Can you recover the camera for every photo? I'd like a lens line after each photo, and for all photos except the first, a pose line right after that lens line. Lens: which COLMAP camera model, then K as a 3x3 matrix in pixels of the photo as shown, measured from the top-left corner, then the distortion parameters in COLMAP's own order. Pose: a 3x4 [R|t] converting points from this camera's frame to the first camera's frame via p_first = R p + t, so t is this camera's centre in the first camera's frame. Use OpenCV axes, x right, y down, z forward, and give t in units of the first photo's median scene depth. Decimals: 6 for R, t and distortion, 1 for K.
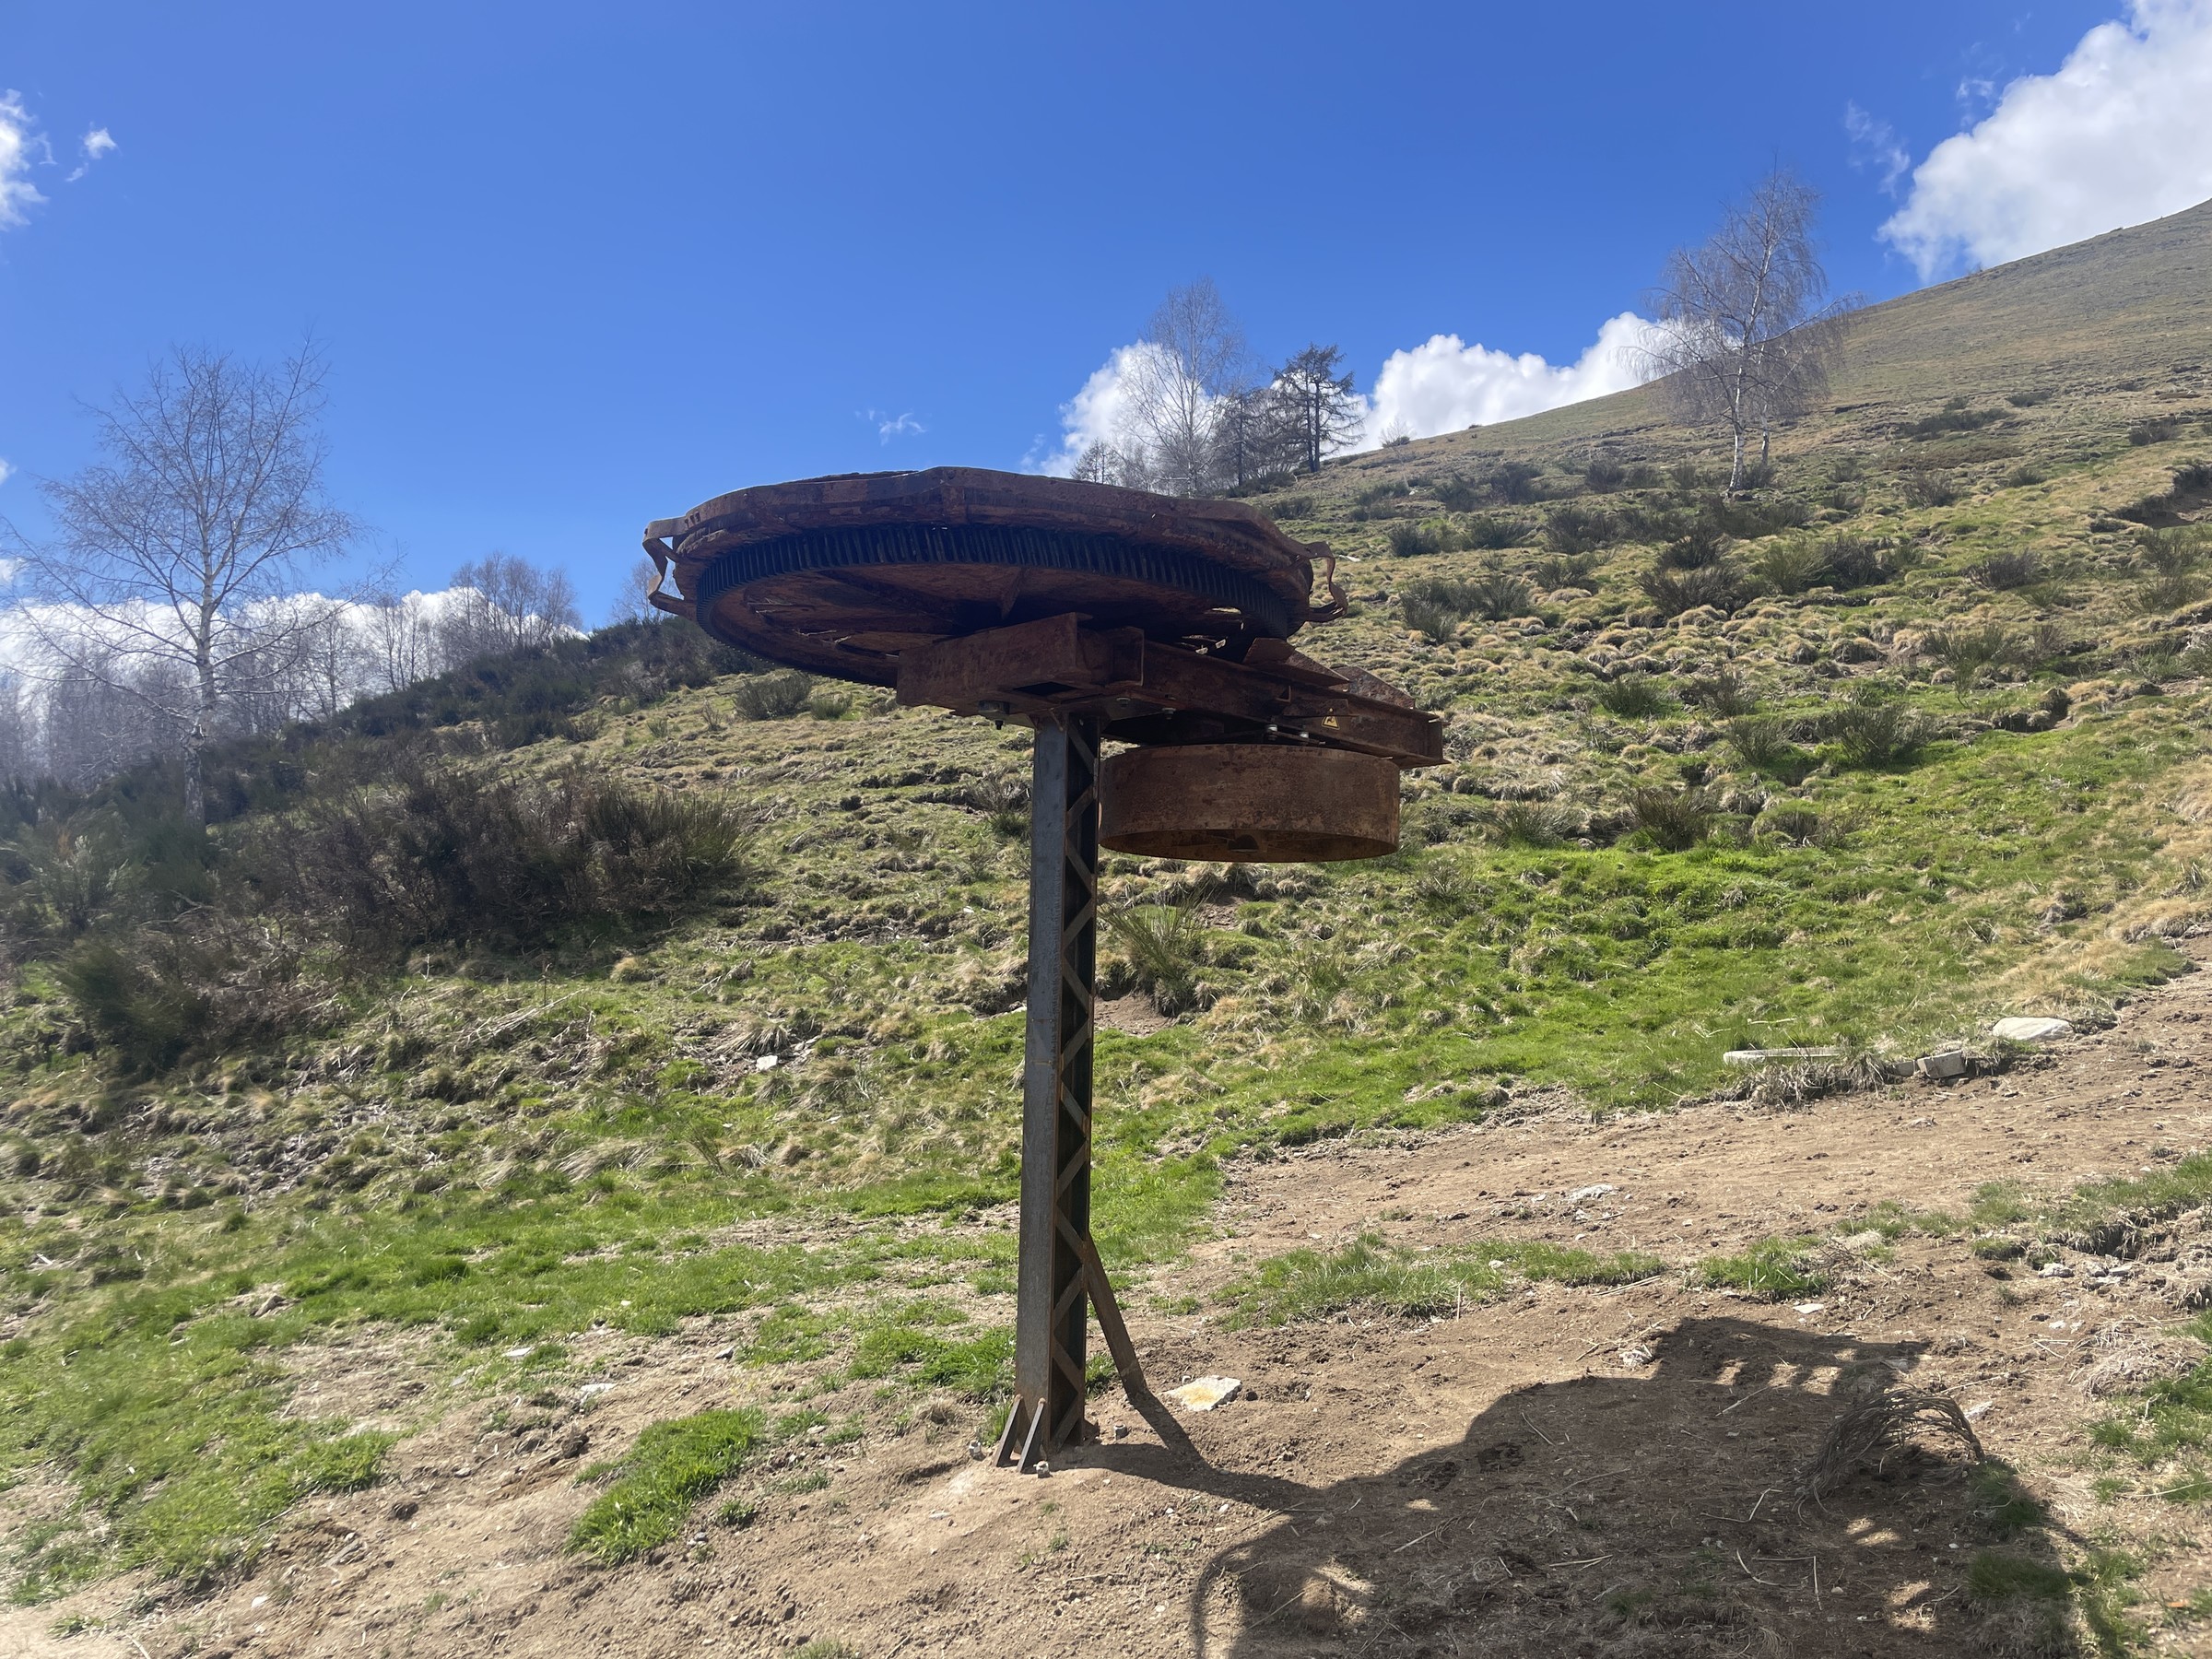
lens RADIAL K [[1687.1, 0, 1115.2], [0, 1687.1, 829.1], [0, 0, 1]] dist [0.082569, -0.108147]
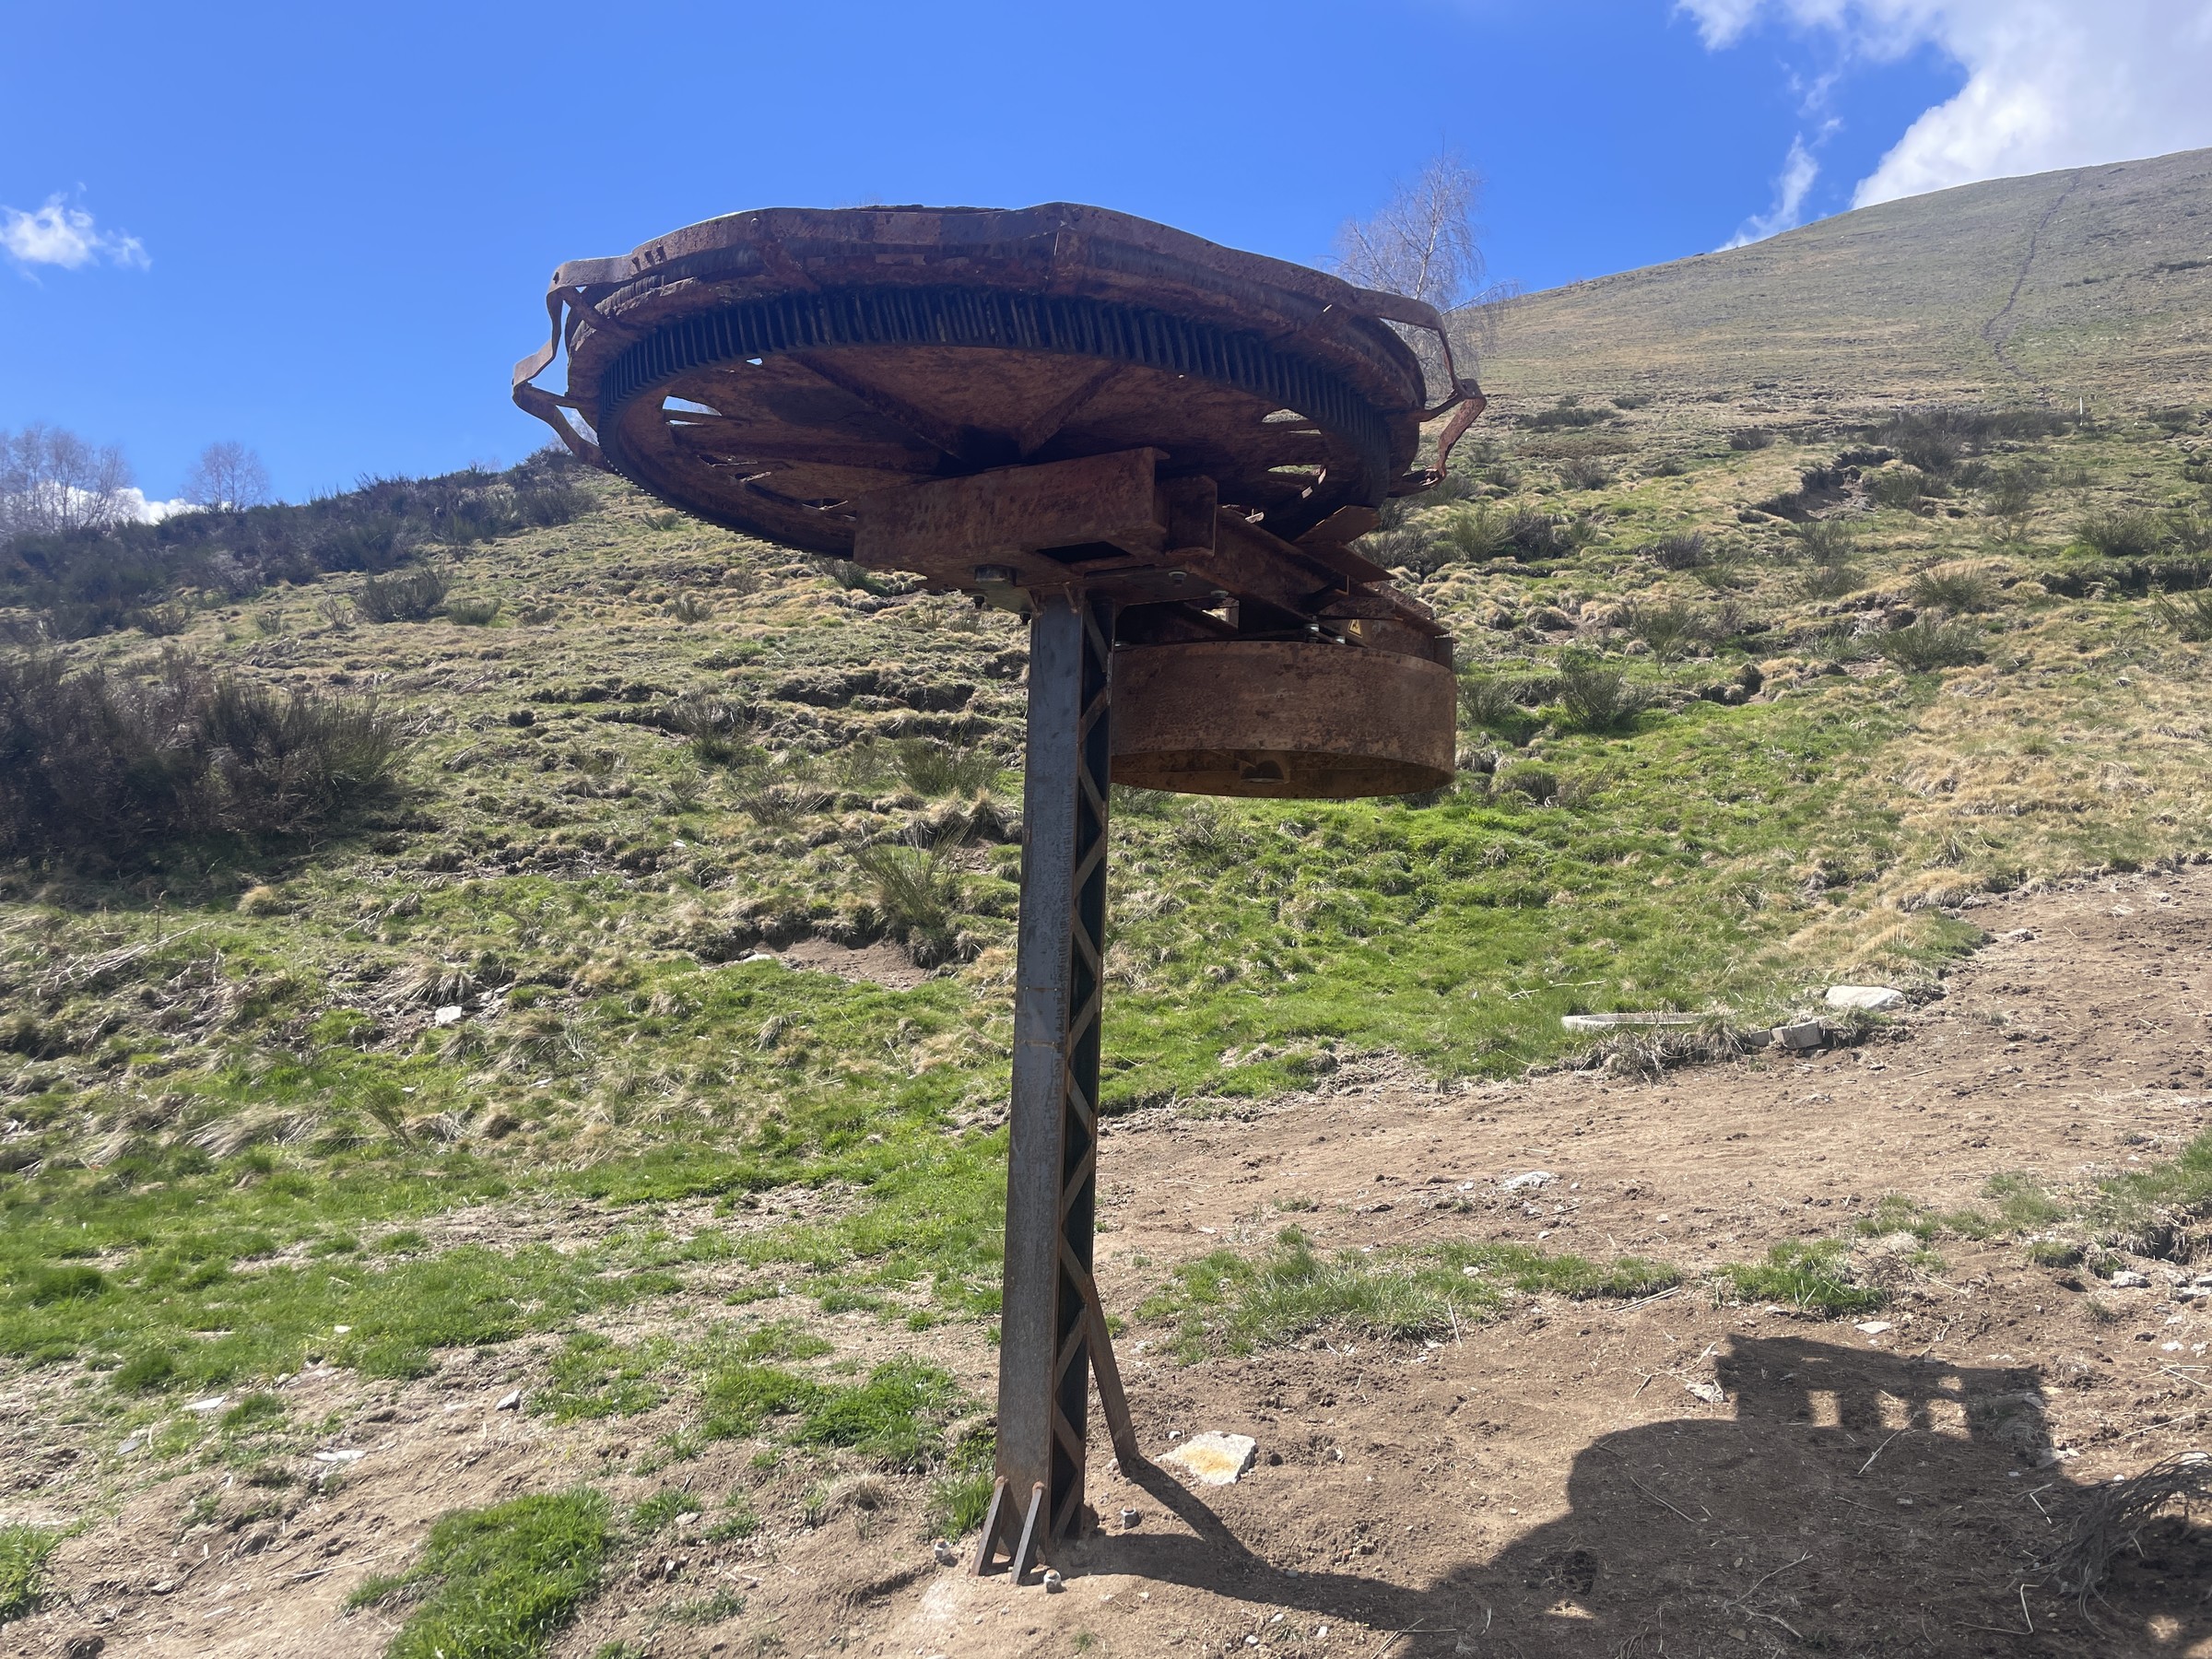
lens RADIAL K [[1687.1, 0, 1108.1], [0, 1687.1, 822.2], [0, 0, 1]] dist [0.082569, -0.108147]
pose [[0.975826, 0.035278, 0.215683, -0.074806], [-0.041412, 0.998854, 0.023986, 0.007465], [-0.214590, -0.032338, 0.976169, 0.101408]]
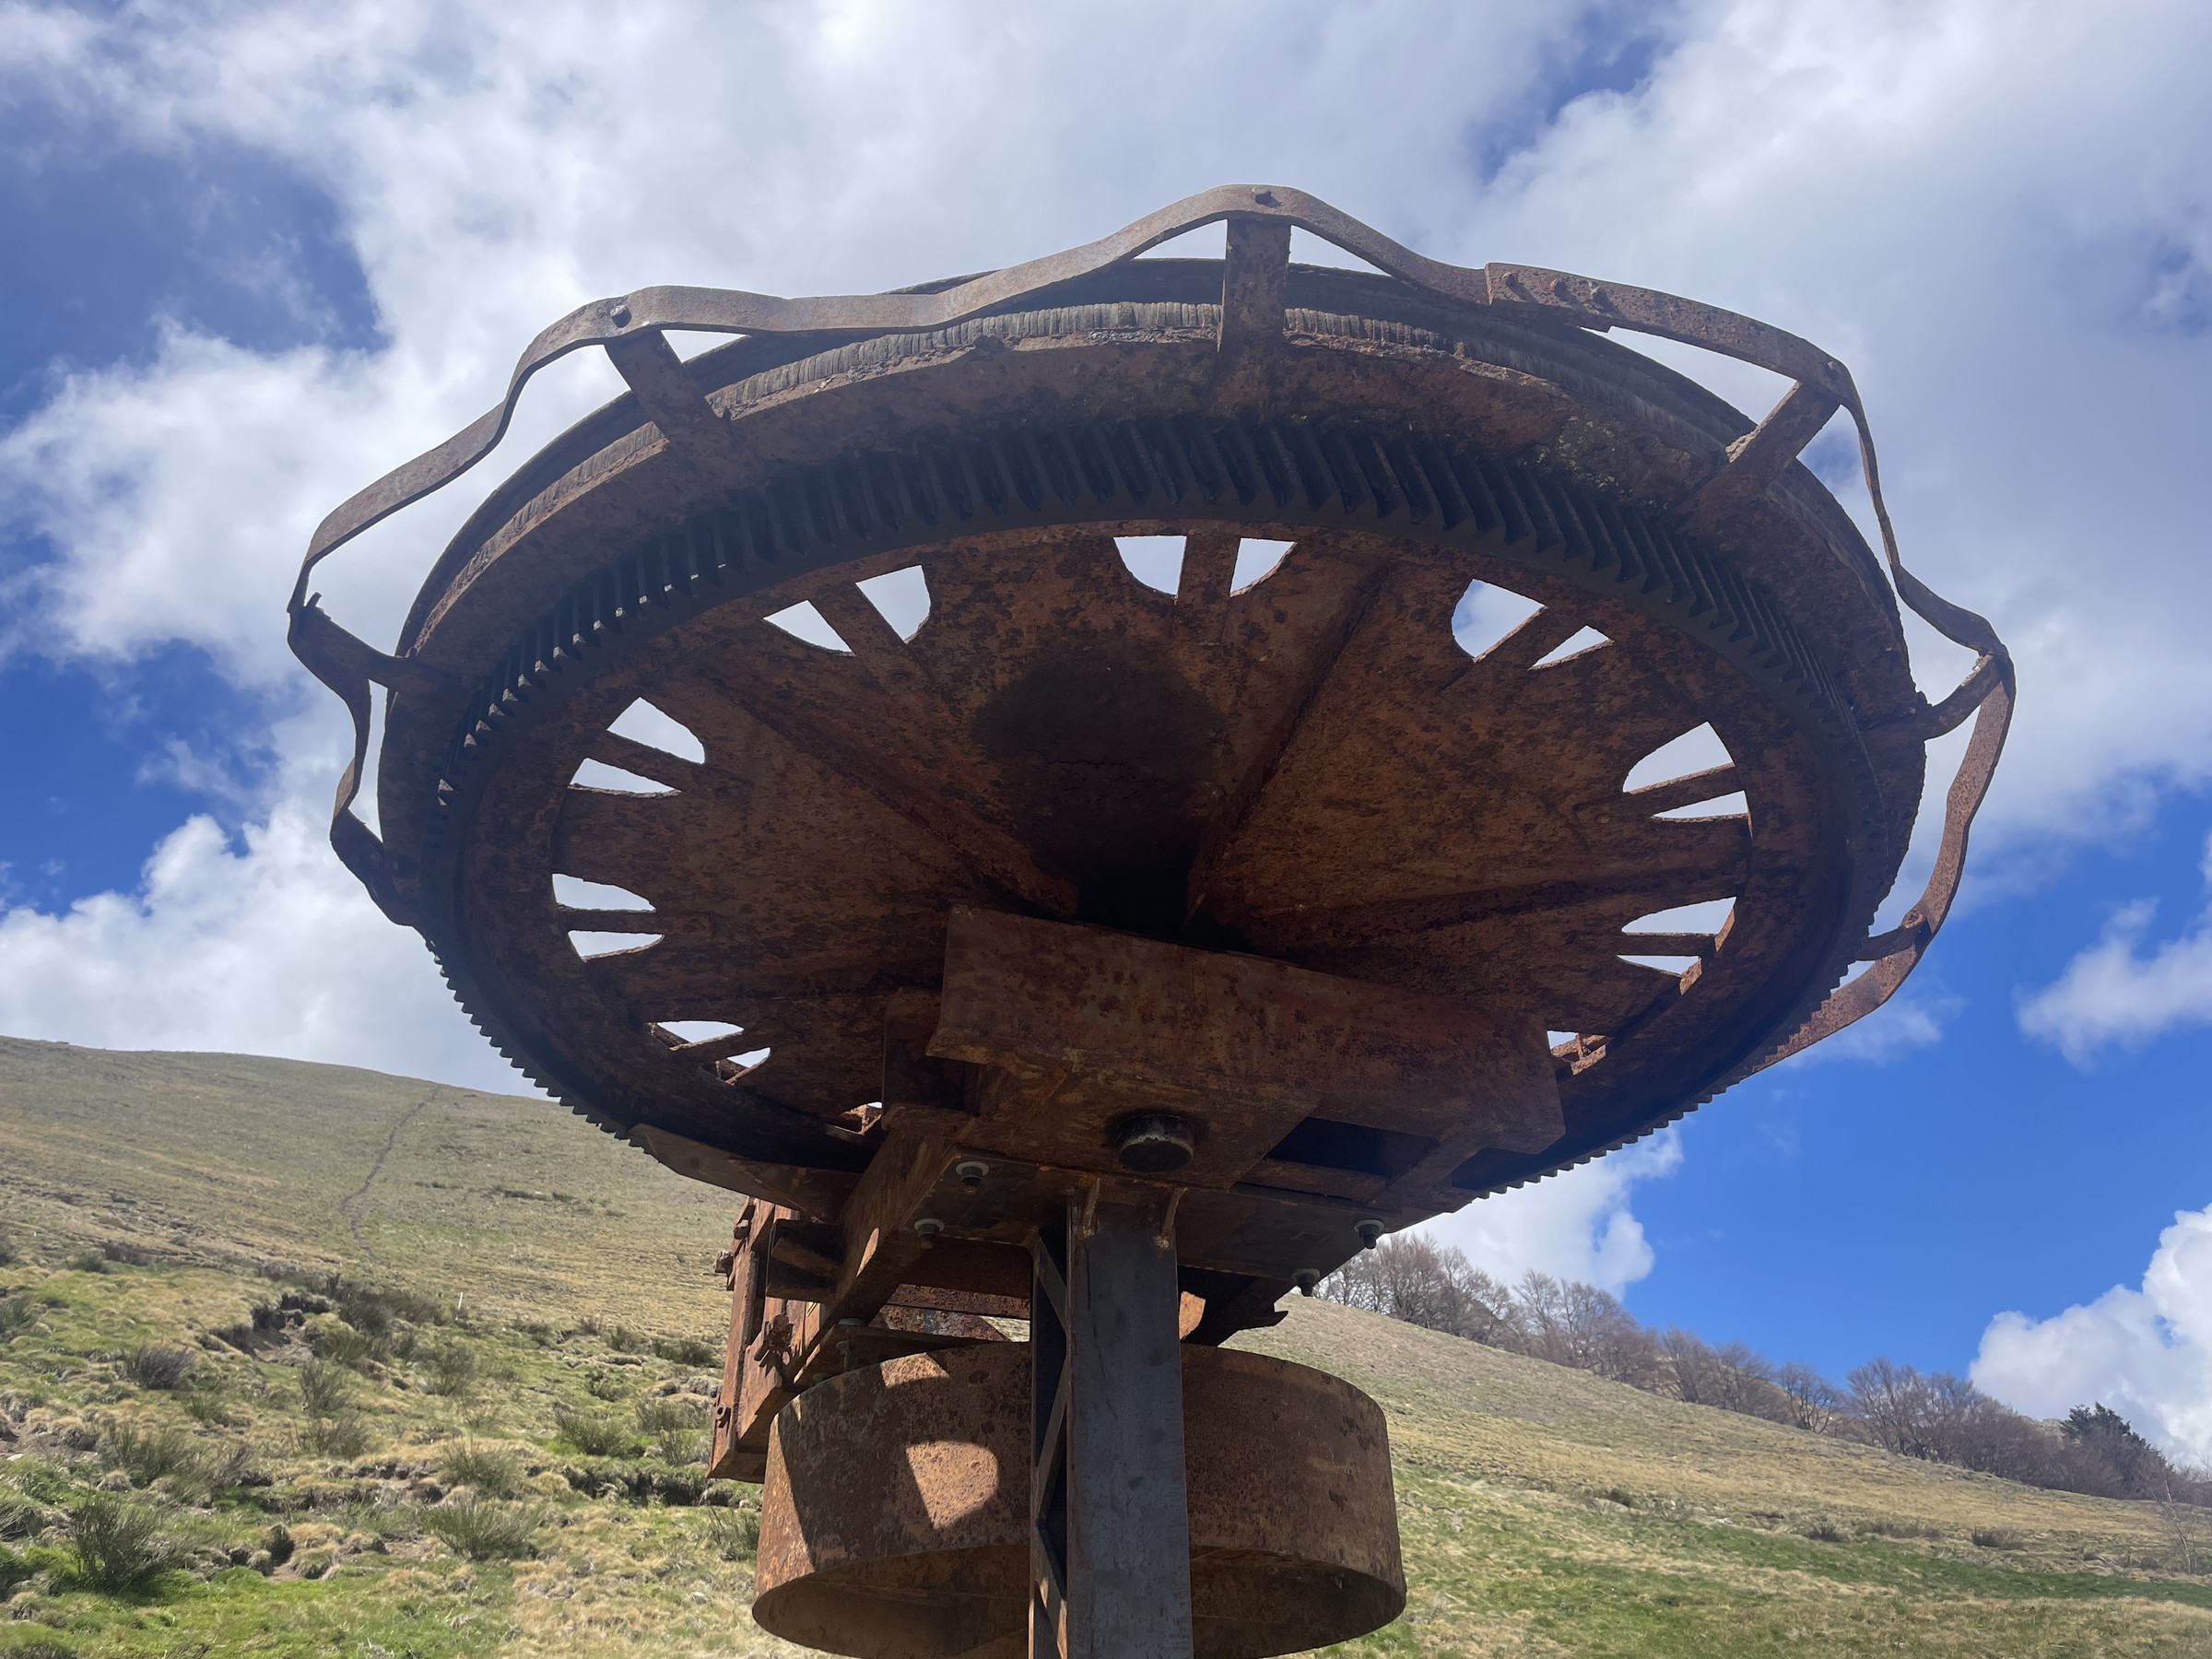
lens RADIAL K [[1687.1, 0, 1123.5], [0, 1687.1, 801.5], [0, 0, 1]] dist [0.082569, -0.108147]
pose [[0.399491, 0.506403, 0.764174, -0.173965], [-0.084245, 0.850333, -0.519458, 0.028479], [-0.912858, 0.143141, 0.382363, 0.348018]]
